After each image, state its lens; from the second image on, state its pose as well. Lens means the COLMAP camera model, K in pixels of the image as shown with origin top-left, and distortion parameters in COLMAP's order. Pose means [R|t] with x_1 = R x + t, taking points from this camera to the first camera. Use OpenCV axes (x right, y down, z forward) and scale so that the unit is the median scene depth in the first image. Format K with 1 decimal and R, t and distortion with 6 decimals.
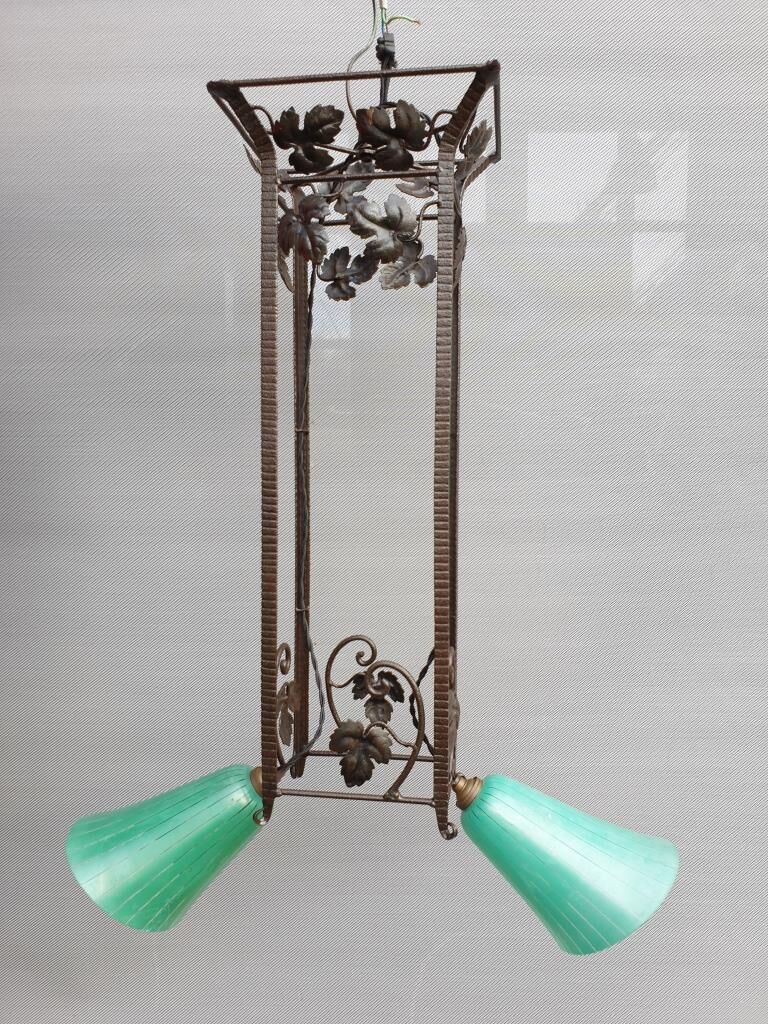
lens RADIAL K [[810.4, 0, 402.2], [0, 810.4, 505.0], [0, 0, 1]] dist [0.016215, 0.026862]
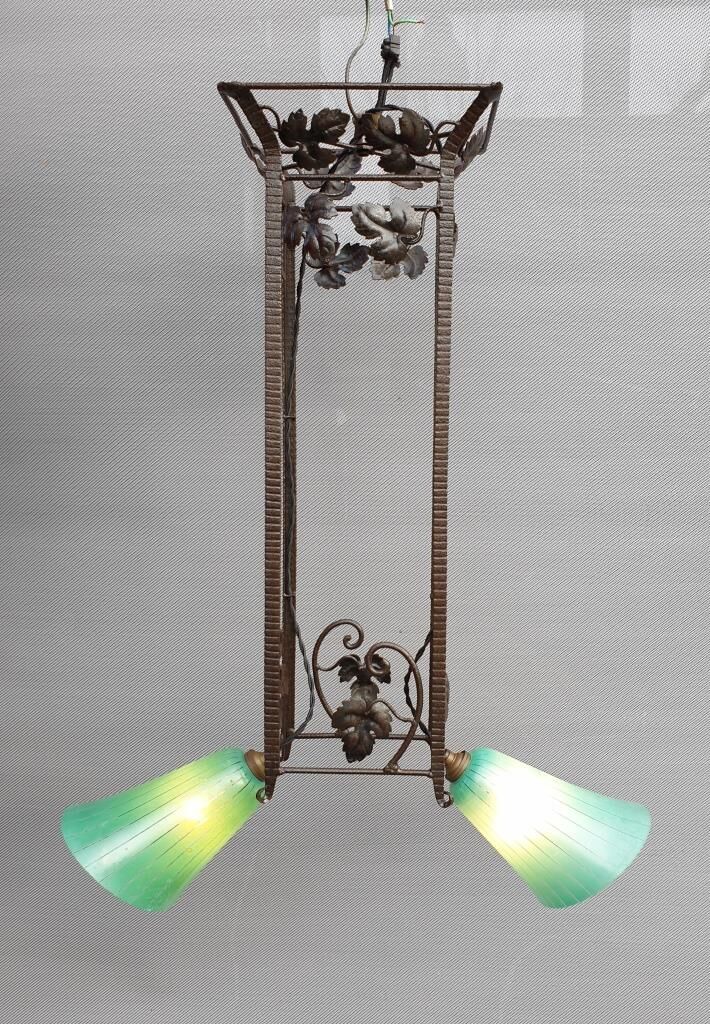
lens RADIAL K [[989.8, 0, 405.2], [0, 989.8, 500.1], [0, 0, 1]] dist [0.052657, 0.000000]
pose [[0.992304, -0.002057, 0.123810, -0.152838], [-0.002167, 0.999421, 0.033967, -0.035463], [-0.123808, -0.033974, 0.991724, -0.270390]]
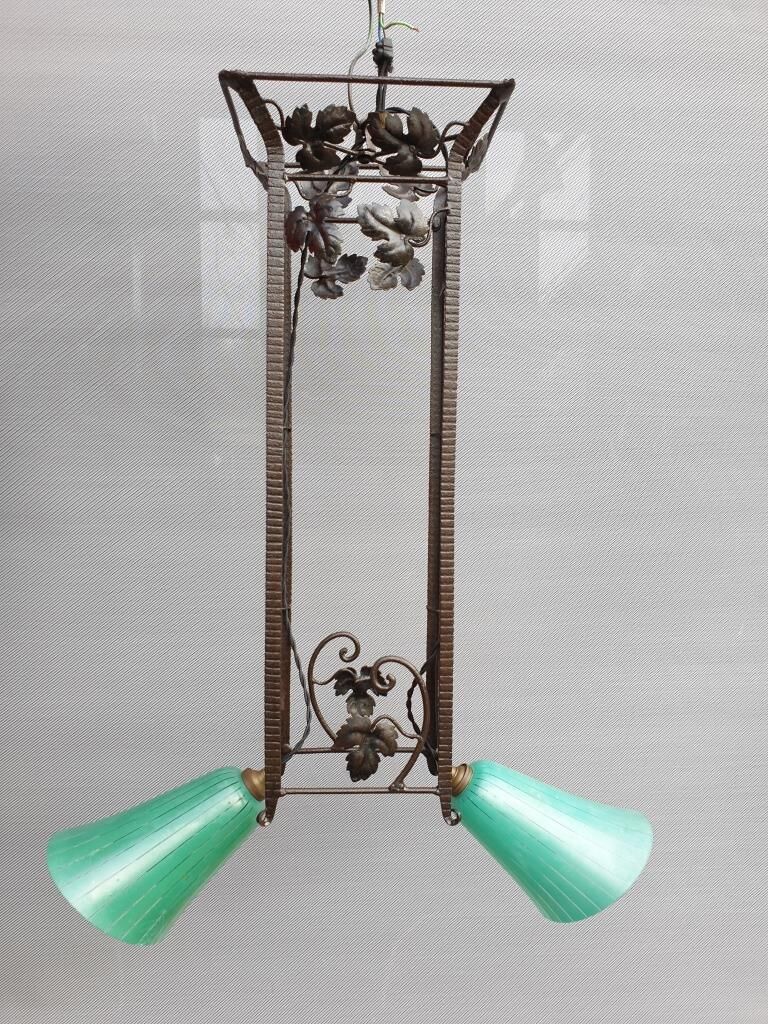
lens RADIAL K [[810.4, 0, 396.9], [0, 810.4, 504.0], [0, 0, 1]] dist [0.016215, 0.026862]
pose [[0.980831, -0.002115, 0.194847, -0.209779], [0.000739, 0.999974, 0.007138, -0.006297], [-0.194857, -0.006858, 0.980808, -0.001935]]
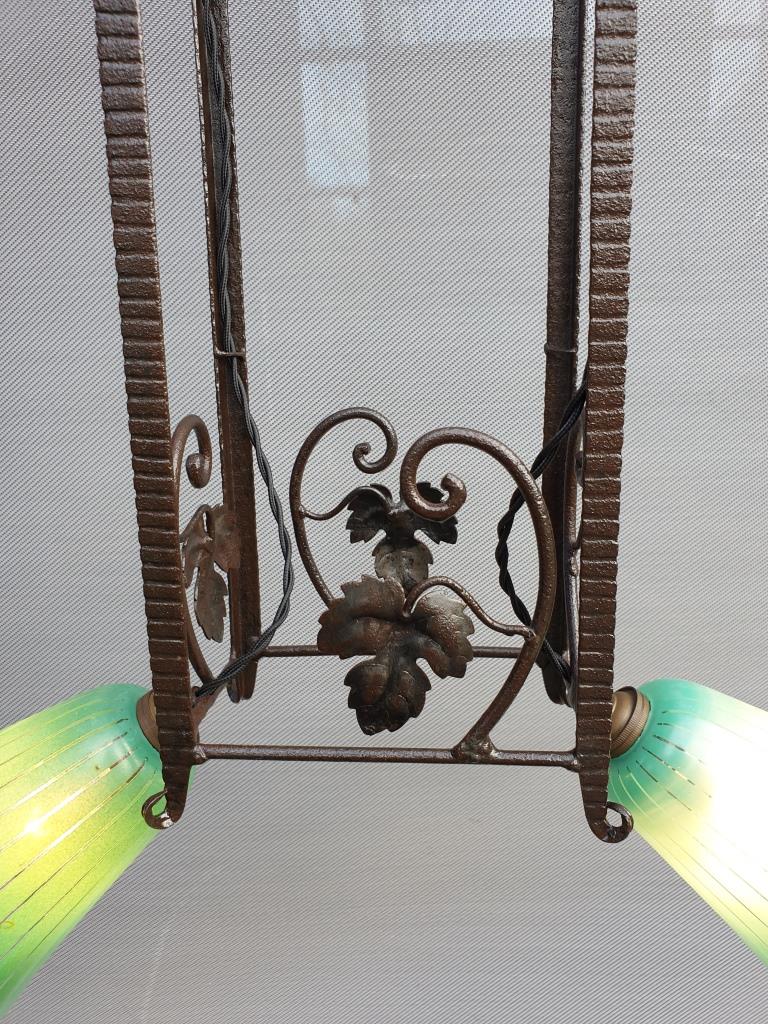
lens RADIAL K [[810.4, 0, 391.4], [0, 810.4, 532.3], [0, 0, 1]] dist [0.016215, 0.026862]
pose [[0.997257, -0.039717, 0.062451, -0.075724], [0.027781, 0.982994, 0.181521, 0.169604], [-0.068599, -0.179289, 0.981402, 0.607232]]
